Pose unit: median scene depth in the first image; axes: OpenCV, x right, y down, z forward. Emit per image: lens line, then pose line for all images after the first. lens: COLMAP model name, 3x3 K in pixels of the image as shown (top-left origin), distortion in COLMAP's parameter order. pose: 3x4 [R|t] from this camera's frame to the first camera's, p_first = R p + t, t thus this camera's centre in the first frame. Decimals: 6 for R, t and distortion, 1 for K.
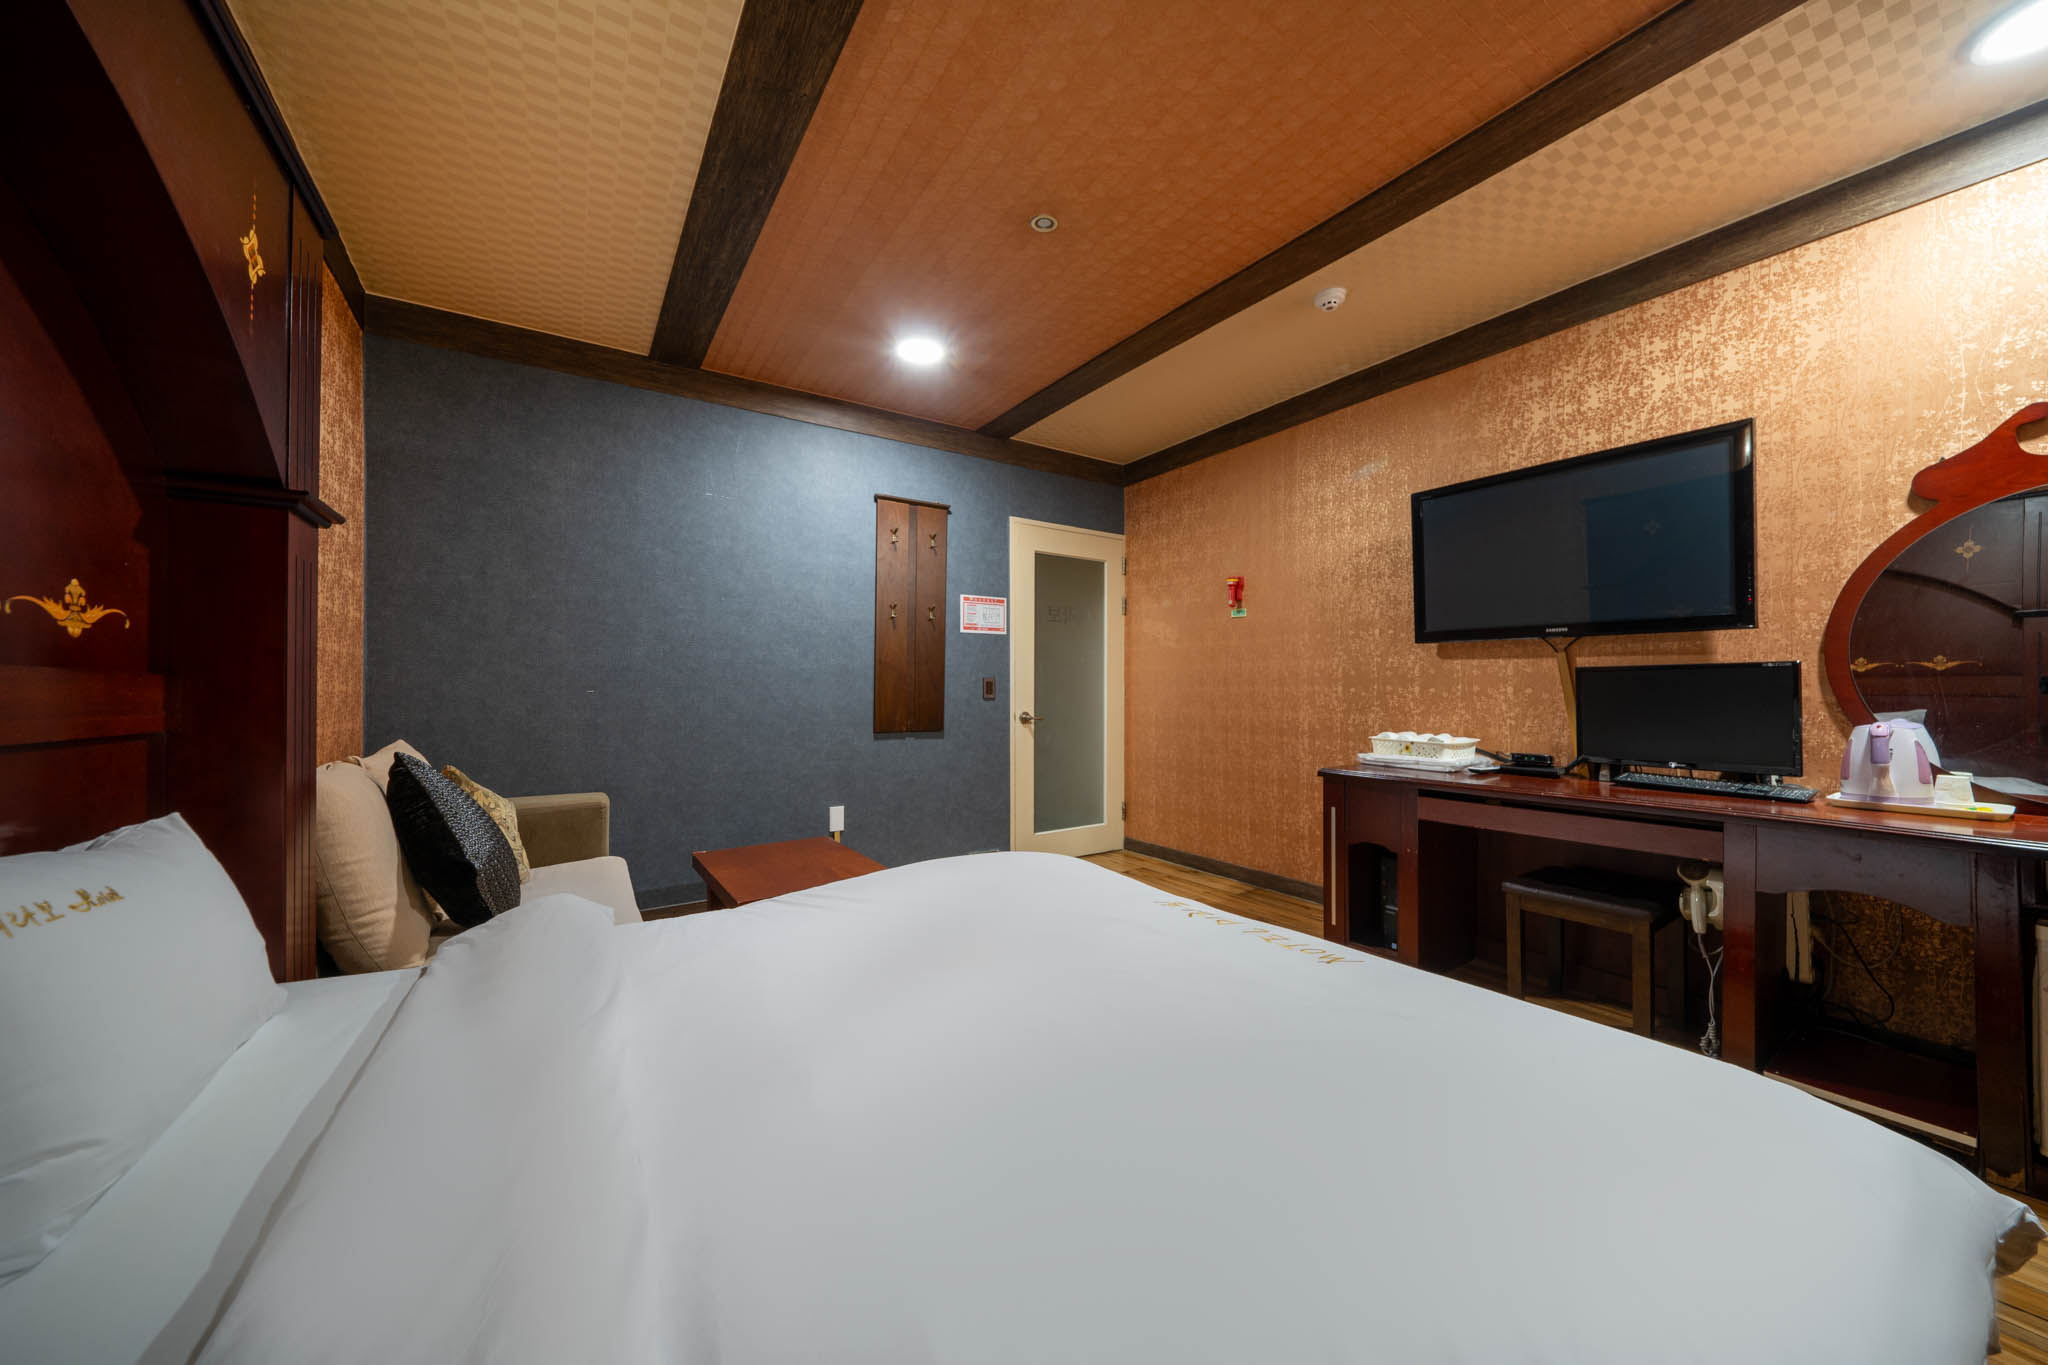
lens RADIAL K [[714.6, 0, 1036.4], [0, 714.6, 682.3], [0, 0, 1]] dist [-0.009272, -0.000081]
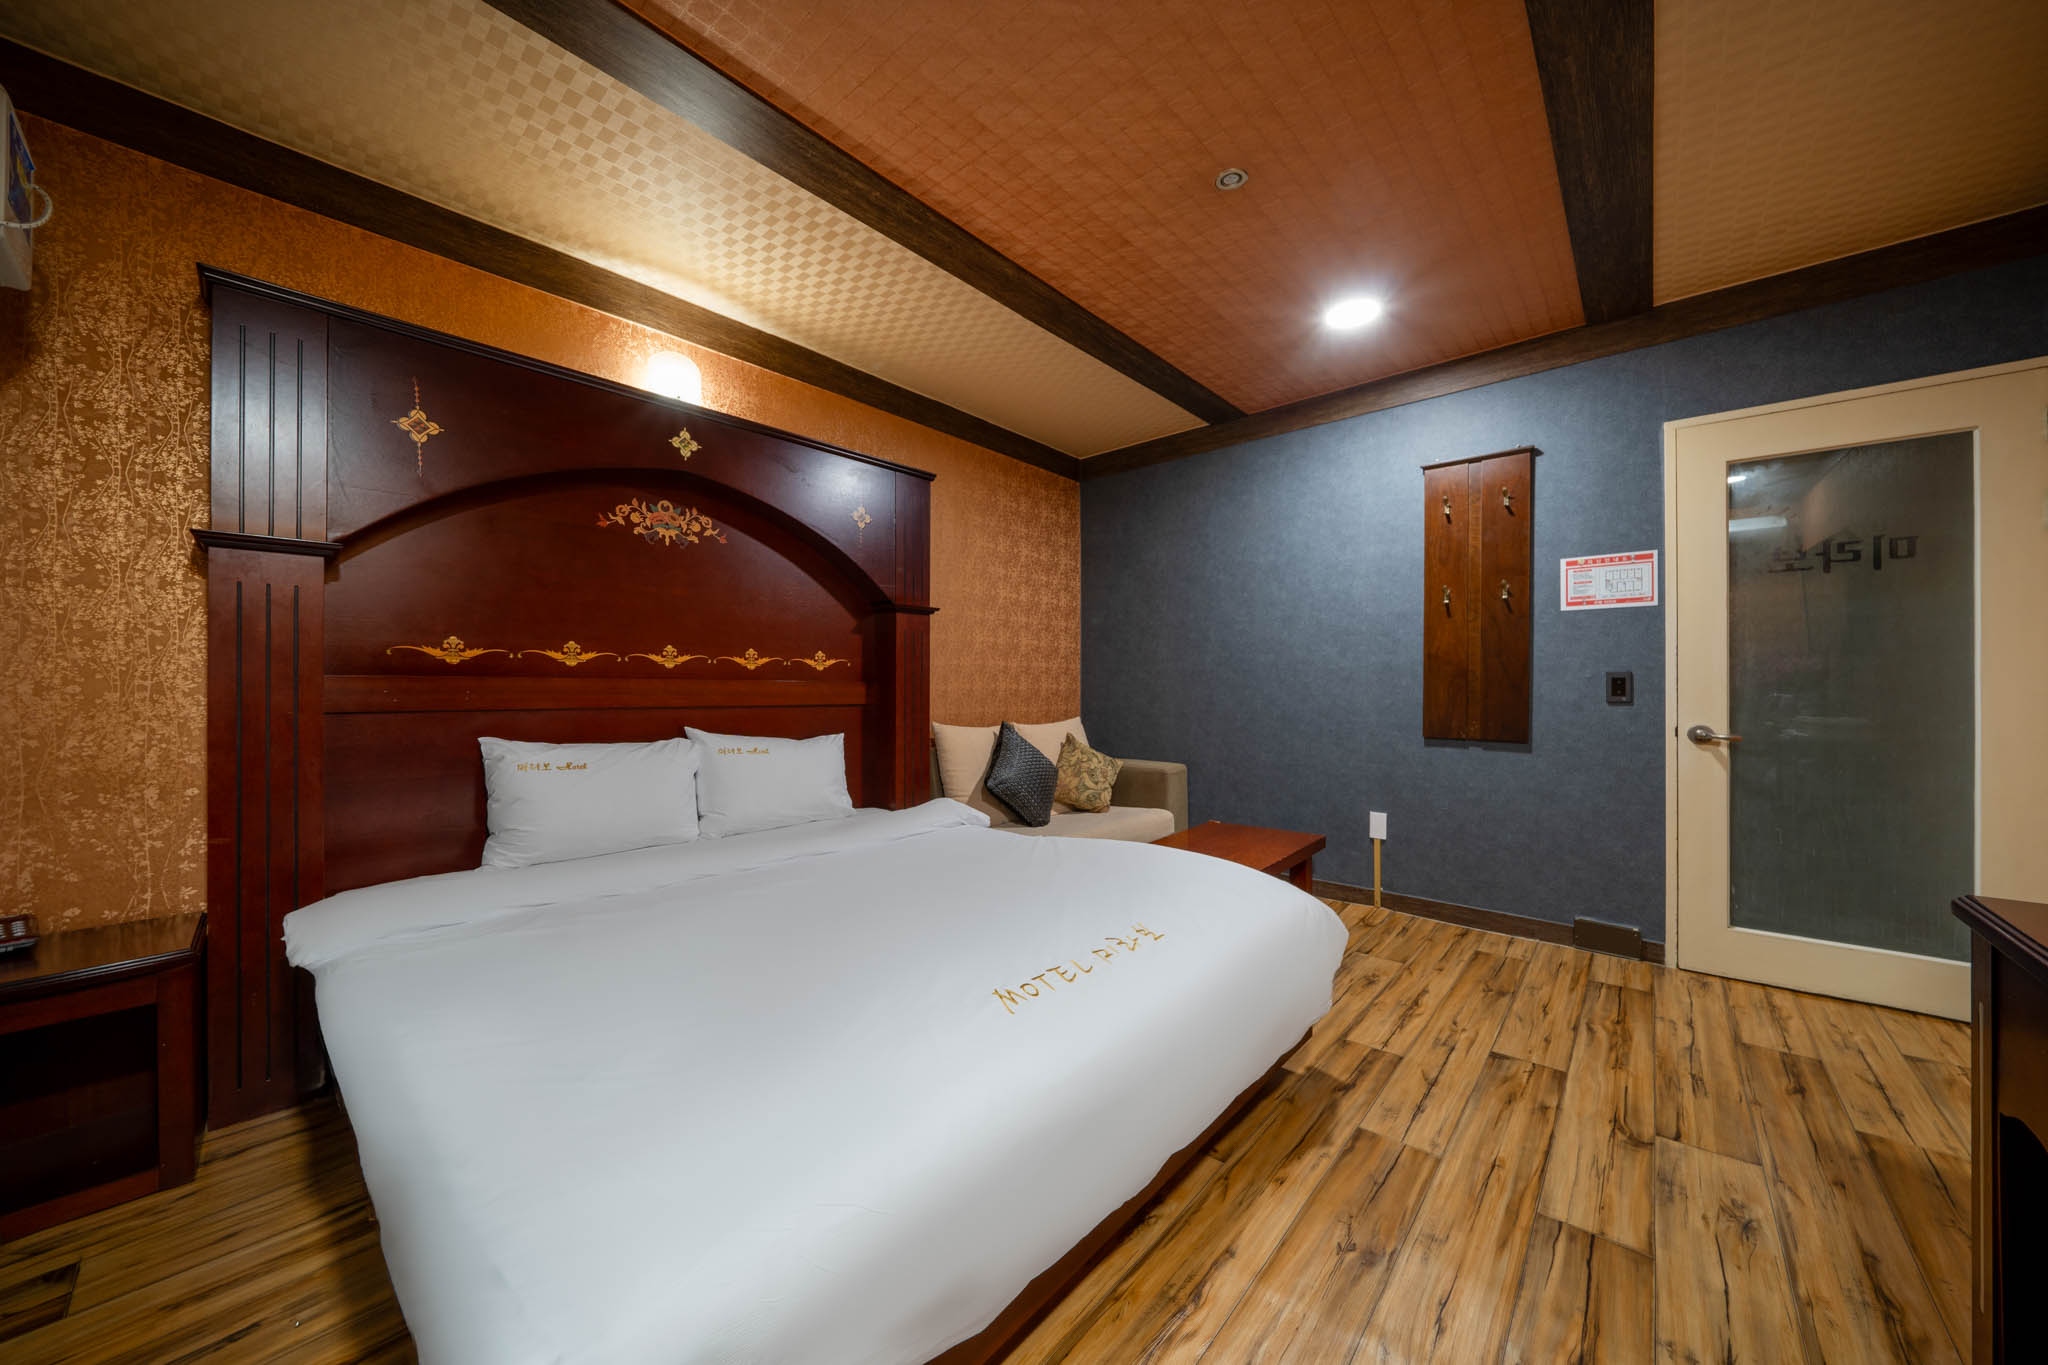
lens RADIAL K [[714.6, 0, 1025.1], [0, 714.6, 675.5], [0, 0, 1]] dist [-0.009272, -0.000081]
pose [[0.246257, -0.015538, -0.969080, 0.512194], [0.007428, 0.999872, -0.014144, 0.002960], [0.969176, -0.003716, 0.246341, 0.315437]]
